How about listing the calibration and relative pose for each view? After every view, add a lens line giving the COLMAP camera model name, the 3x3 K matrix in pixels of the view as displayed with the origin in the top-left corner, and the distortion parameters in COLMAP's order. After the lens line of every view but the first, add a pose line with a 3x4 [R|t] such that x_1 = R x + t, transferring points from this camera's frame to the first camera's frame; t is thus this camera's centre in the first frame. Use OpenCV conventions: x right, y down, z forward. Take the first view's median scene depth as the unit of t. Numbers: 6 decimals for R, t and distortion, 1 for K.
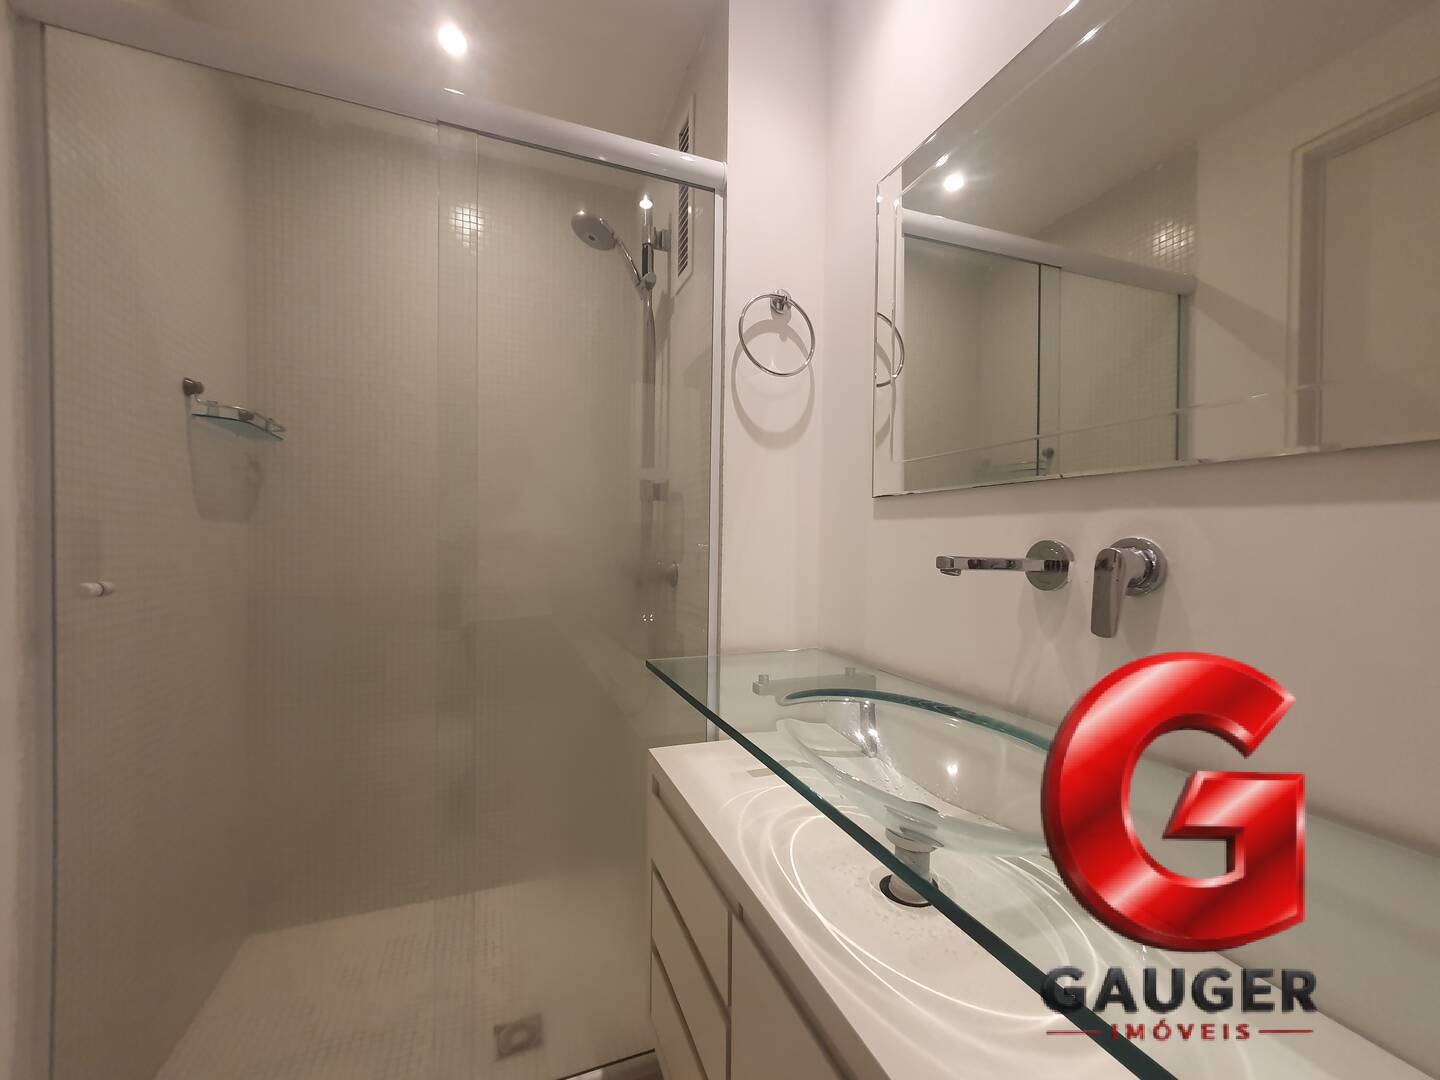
lens RADIAL K [[570.7, 0, 717.2], [0, 570.7, 553.9], [0, 0, 1]] dist [0.008041, -0.000184]
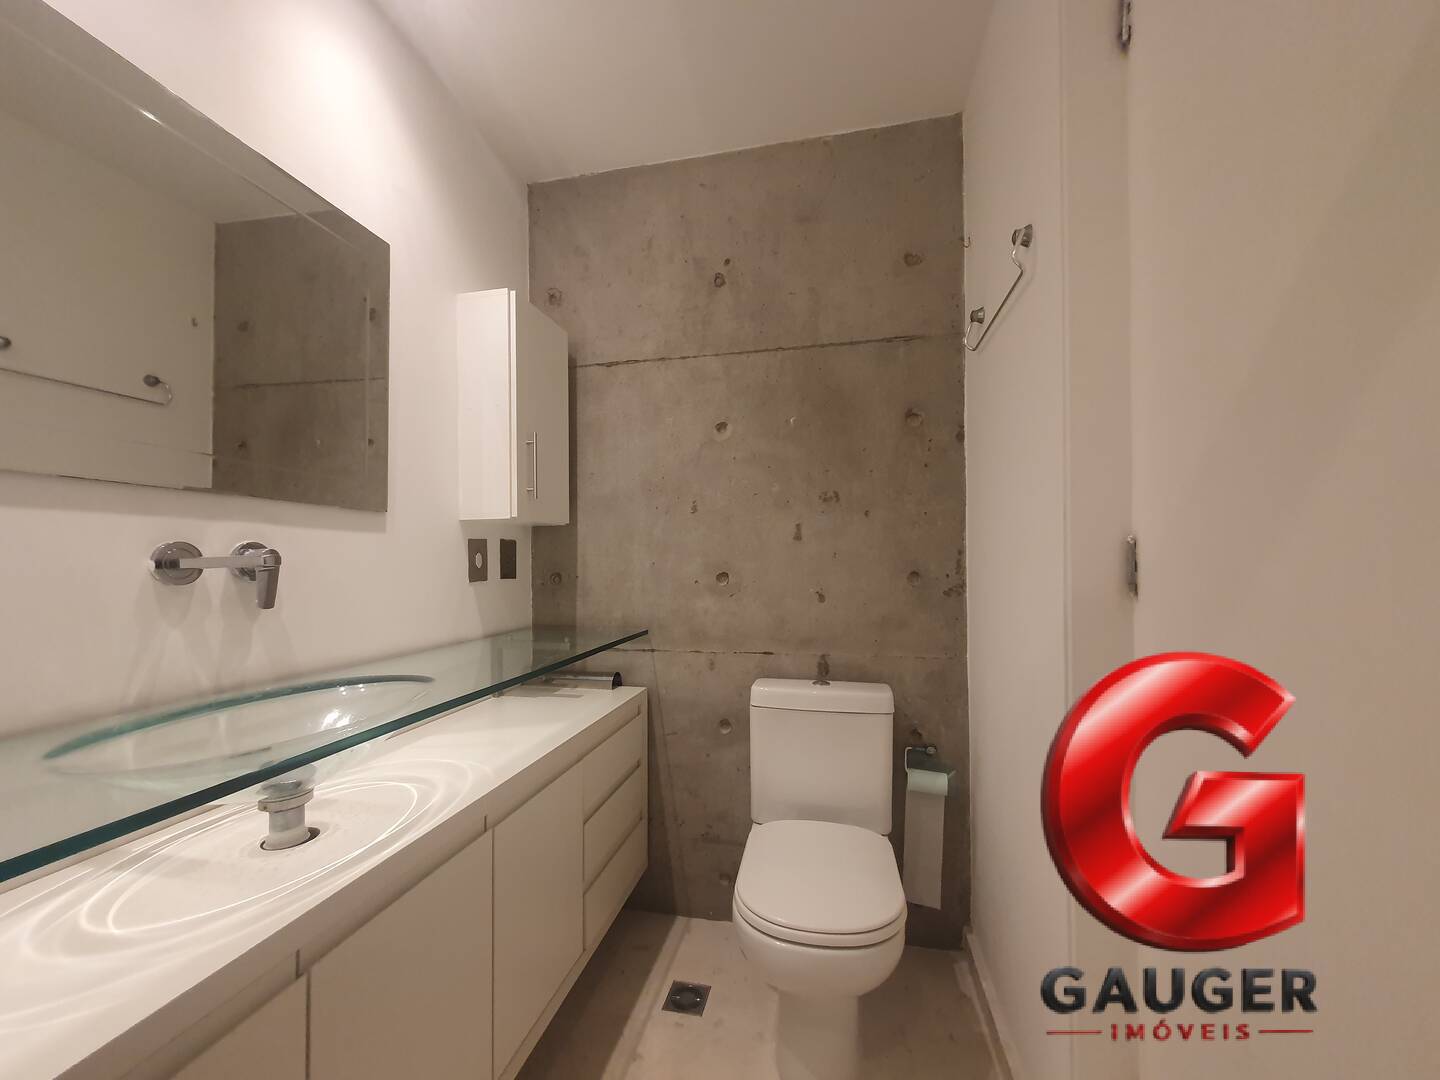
lens RADIAL K [[570.7, 0, 717.2], [0, 570.7, 553.9], [0, 0, 1]] dist [0.008041, -0.000184]
pose [[-0.837827, -0.001547, 0.545934, -1.007792], [-0.004399, 0.999983, -0.003917, -0.000287], [-0.545918, -0.005683, -0.837819, 1.455848]]
